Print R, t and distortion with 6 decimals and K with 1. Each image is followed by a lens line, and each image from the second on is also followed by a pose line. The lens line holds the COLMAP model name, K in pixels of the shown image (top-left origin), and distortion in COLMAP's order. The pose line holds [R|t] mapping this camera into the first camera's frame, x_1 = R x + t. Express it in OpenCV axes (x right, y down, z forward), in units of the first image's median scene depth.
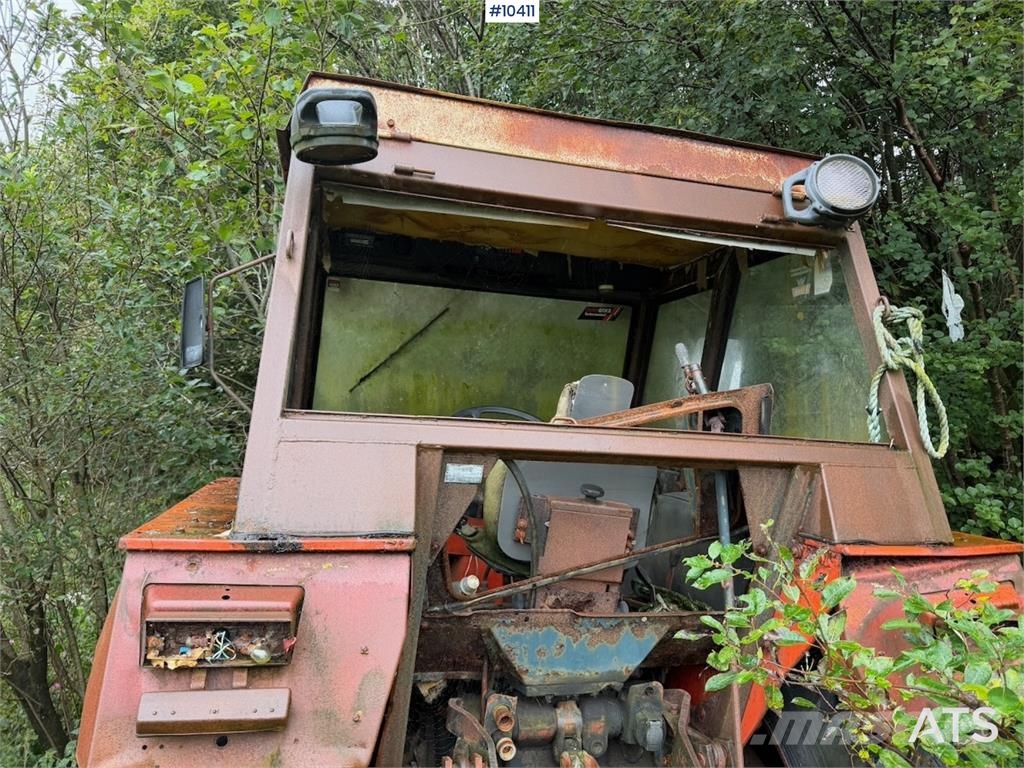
lens RADIAL K [[713.3, 0, 512.0], [0, 713.3, 384.0], [0, 0, 1]] dist [0.085343, -0.147093]
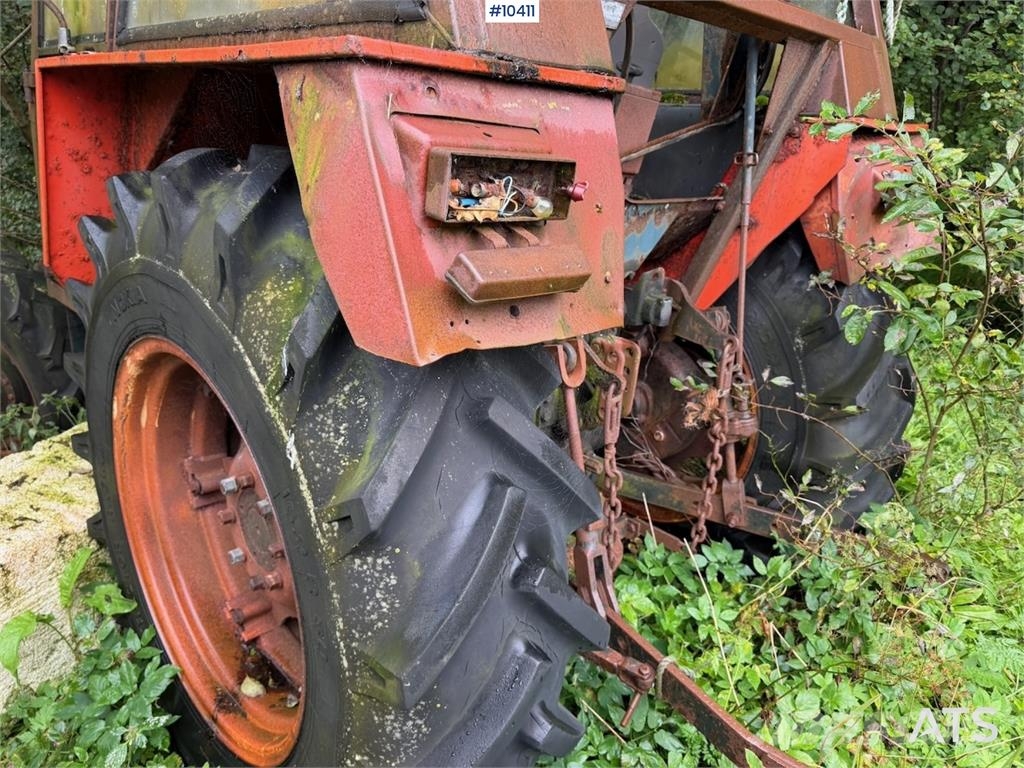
lens RADIAL K [[710.9, 0, 505.4], [0, 710.9, 386.5], [0, 0, 1]] dist [0.093669, -0.150069]
pose [[0.868669, -0.165554, 0.466911, -0.555269], [-0.039947, 0.916028, 0.399119, 0.171486], [-0.493780, -0.365354, 0.789112, 0.227693]]
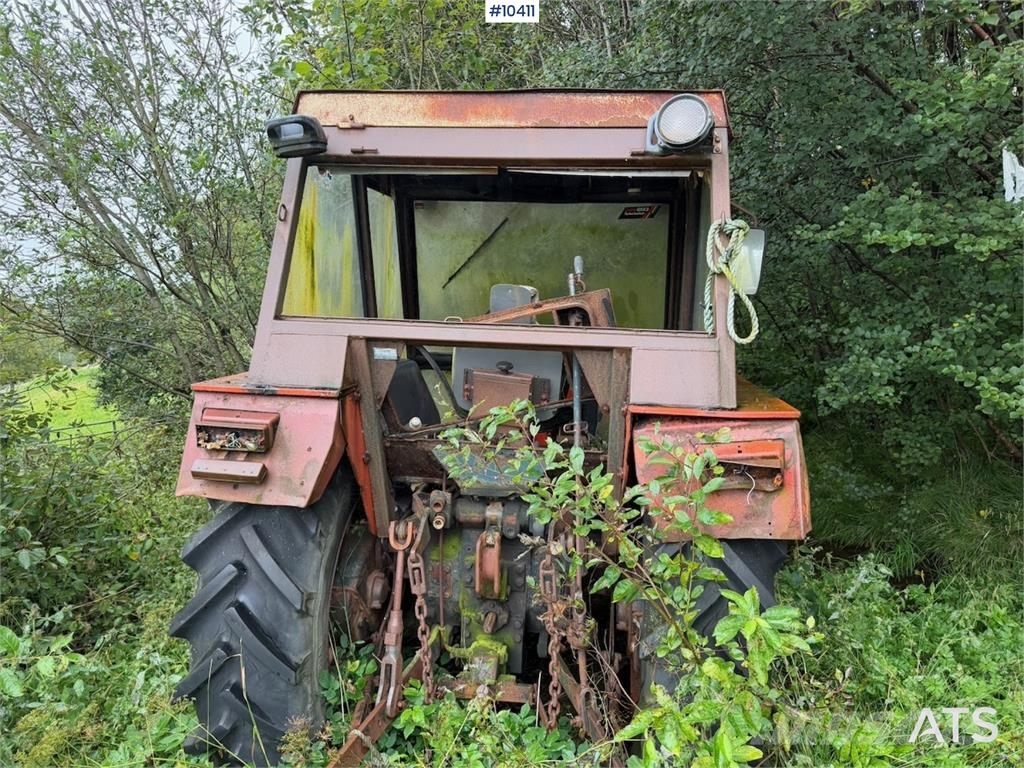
lens RADIAL K [[719.2, 0, 520.4], [0, 719.2, 383.1], [0, 0, 1]] dist [0.163868, -0.339254]
pose [[0.927239, 0.024675, -0.373657, 0.735313], [0.041542, 0.984890, 0.168126, -0.062410], [0.372159, -0.171416, 0.912203, -0.341682]]
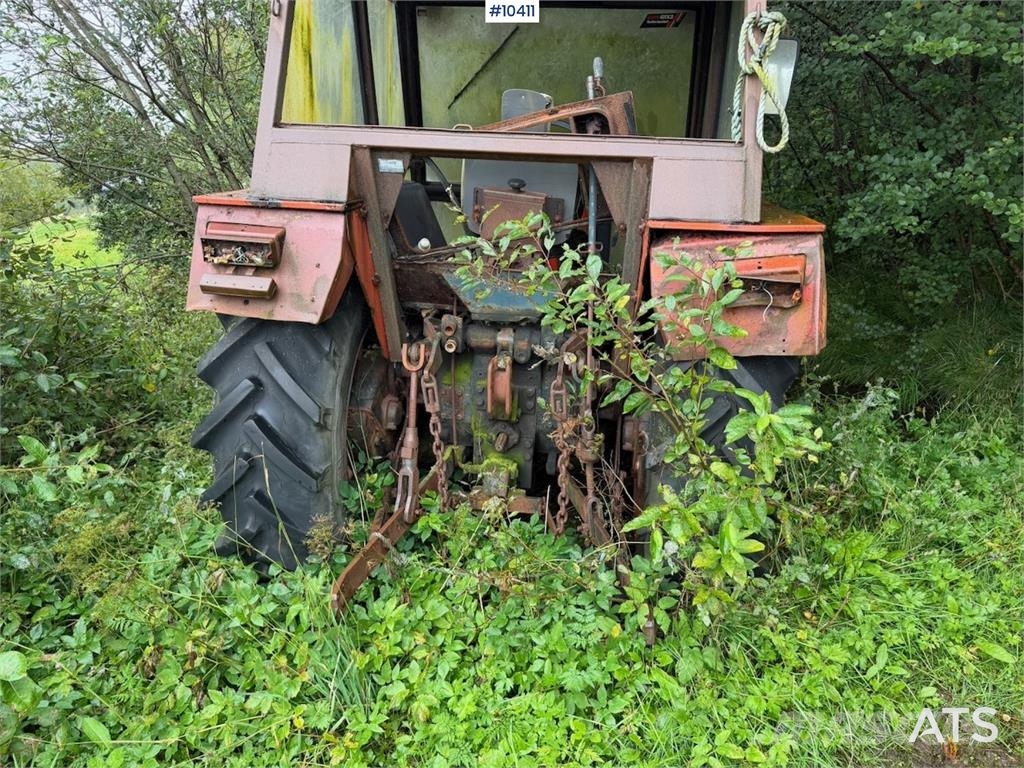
lens RADIAL K [[719.2, 0, 520.4], [0, 719.2, 383.1], [0, 0, 1]] dist [0.163868, -0.339254]
pose [[0.924235, 0.104375, -0.367280, 0.718754], [0.036805, 0.933079, 0.357783, 0.010218], [0.380045, -0.344194, 0.858543, -0.347099]]
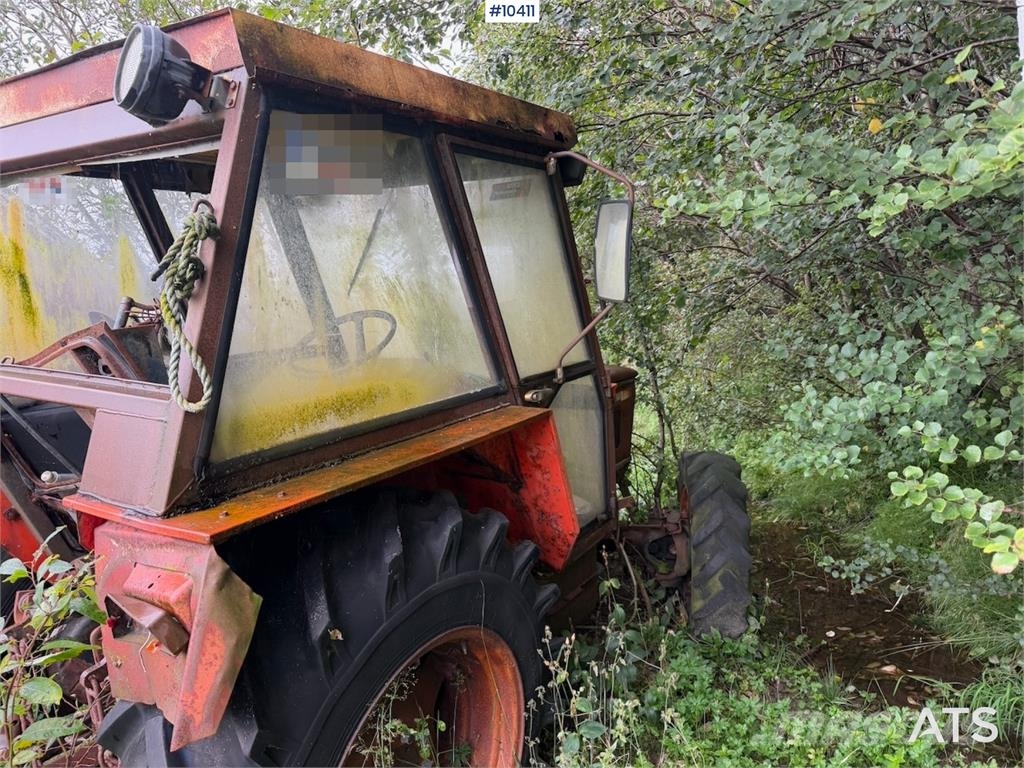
lens RADIAL K [[708.1, 0, 511.2], [0, 708.1, 392.7], [0, 0, 1]] dist [0.094905, -0.158288]
pose [[0.685538, 0.063970, -0.725221, 1.460101], [0.097013, 0.979222, 0.178079, -0.024125], [0.721544, -0.192435, 0.665089, 0.760615]]
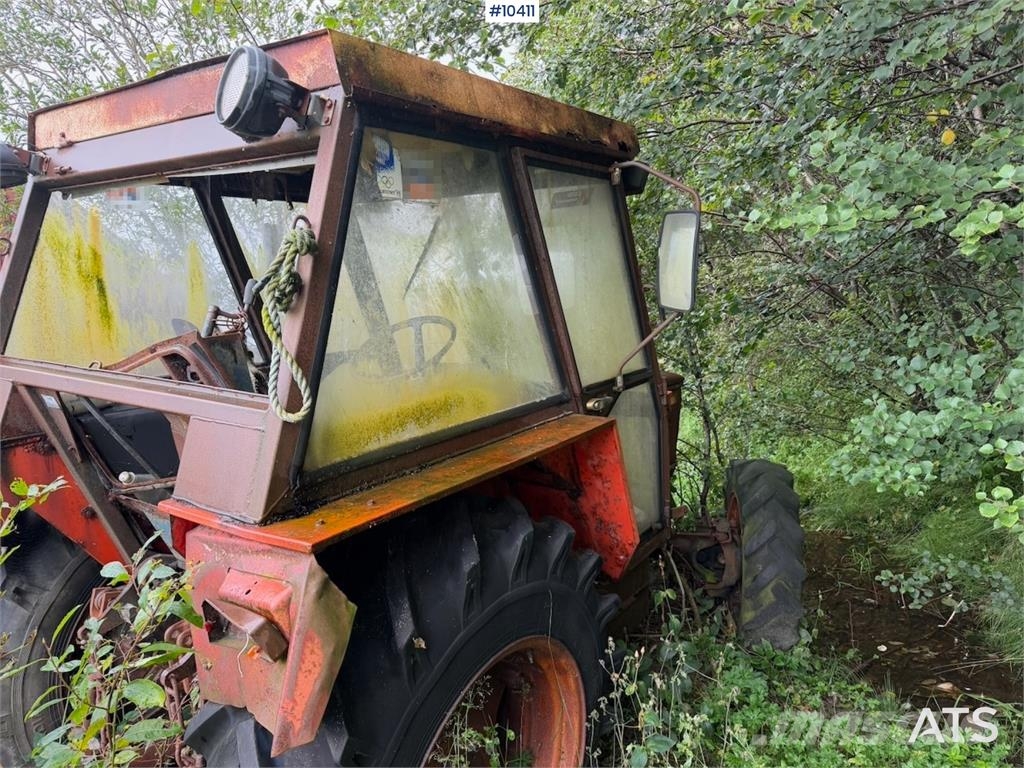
lens RADIAL K [[706.6, 0, 512.0], [0, 706.6, 384.0], [0, 0, 1]] dist [0.090764, -0.142730]
pose [[0.653533, 0.064652, -0.754132, 1.415984], [0.090079, 0.982621, 0.162303, -0.048898], [0.751519, -0.174002, 0.636351, 0.708132]]
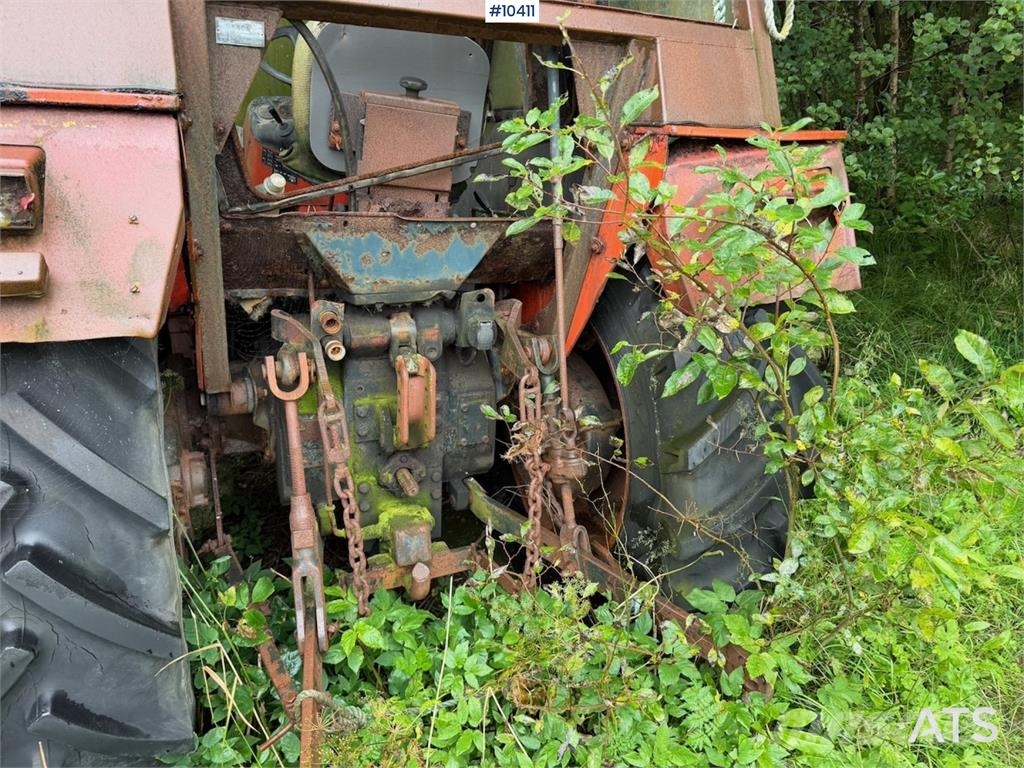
lens RADIAL K [[711.5, 0, 516.4], [0, 711.5, 382.9], [0, 0, 1]] dist [0.091235, -0.154327]
pose [[0.986212, -0.065137, 0.152129, 0.083996], [0.002919, 0.925982, 0.377555, 0.167924], [-0.165462, -0.371906, 0.913405, 0.032614]]
